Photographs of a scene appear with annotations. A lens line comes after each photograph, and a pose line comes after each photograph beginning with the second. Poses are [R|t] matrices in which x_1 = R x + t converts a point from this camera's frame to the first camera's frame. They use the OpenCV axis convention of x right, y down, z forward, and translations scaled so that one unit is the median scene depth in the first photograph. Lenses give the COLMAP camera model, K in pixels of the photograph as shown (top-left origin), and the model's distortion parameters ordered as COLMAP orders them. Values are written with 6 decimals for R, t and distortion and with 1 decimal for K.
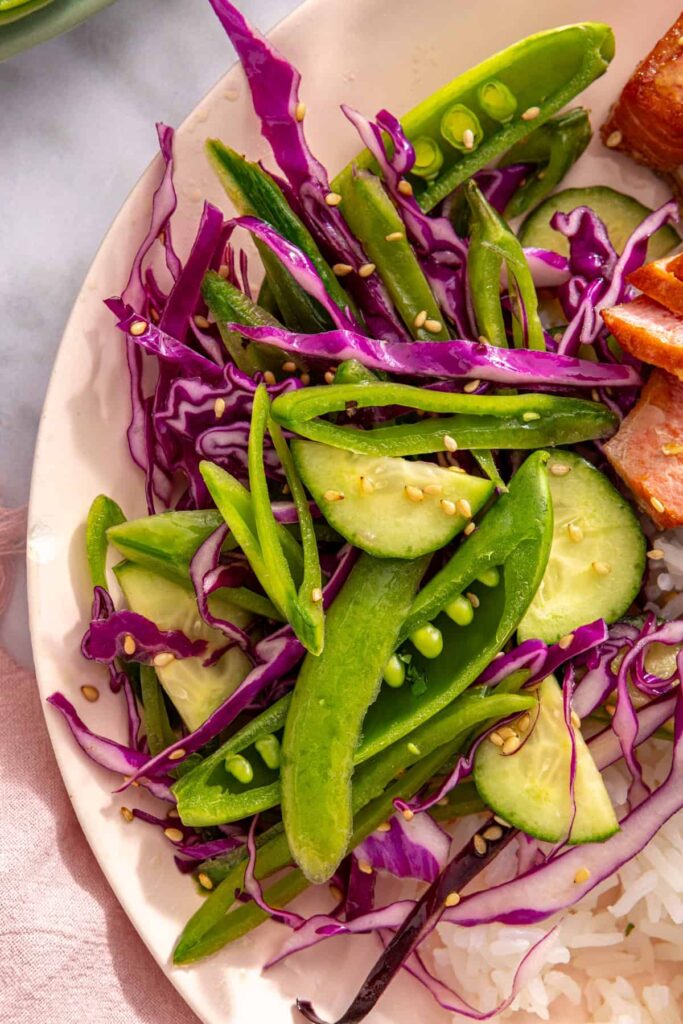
lens RADIAL K [[2146.2, 0, 338.9], [0, 2146.2, 509.6], [0, 0, 1]] dist [0.108289, 0.000000]
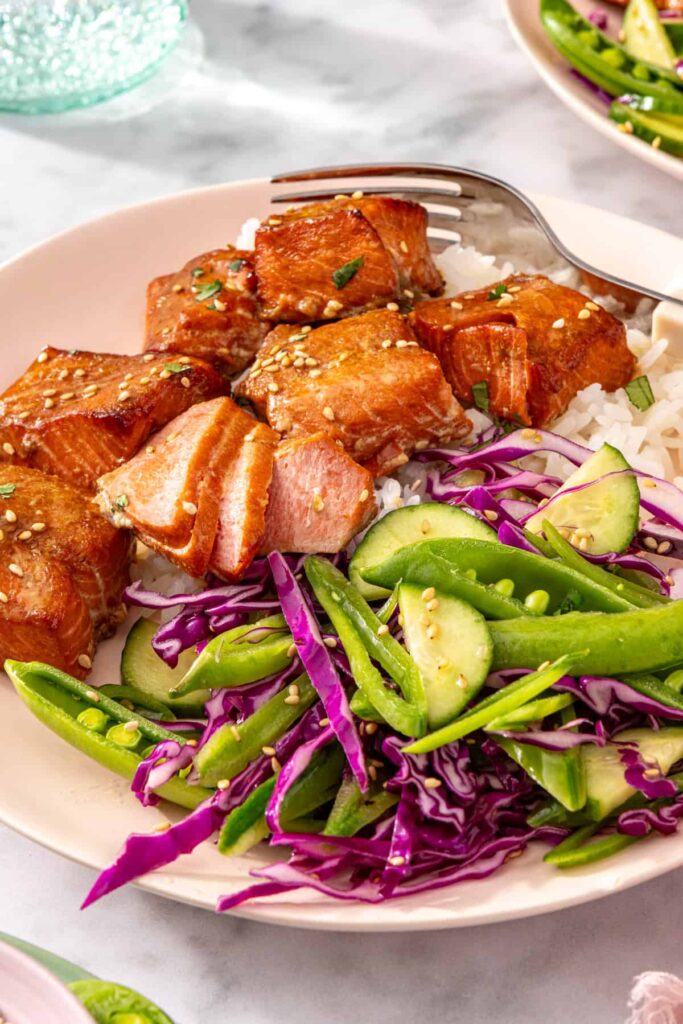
lens RADIAL K [[2782.4, 0, 339.7], [0, 2782.4, 509.7], [0, 0, 1]] dist [0.095566, 0.000000]
pose [[-0.385221, -0.669385, 0.635239, -0.882448], [0.921796, -0.246623, 0.299114, -0.501148], [-0.043558, 0.700786, 0.712041, -0.166019]]
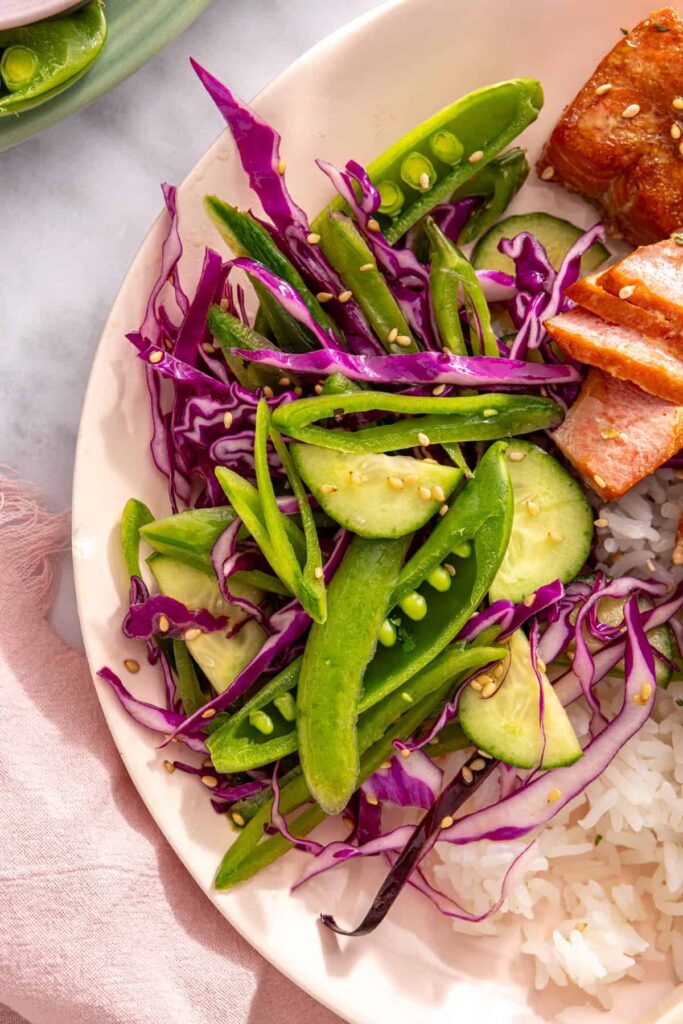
lens RADIAL K [[2169.7, 0, 331.1], [0, 2169.7, 478.9], [0, 0, 1]] dist [0.083572, 0.000000]
pose [[0.998423, -0.055978, 0.004260, -0.005574], [0.055968, 0.998430, 0.002446, -0.014576], [-0.004390, -0.002204, 0.999988, -0.198765]]
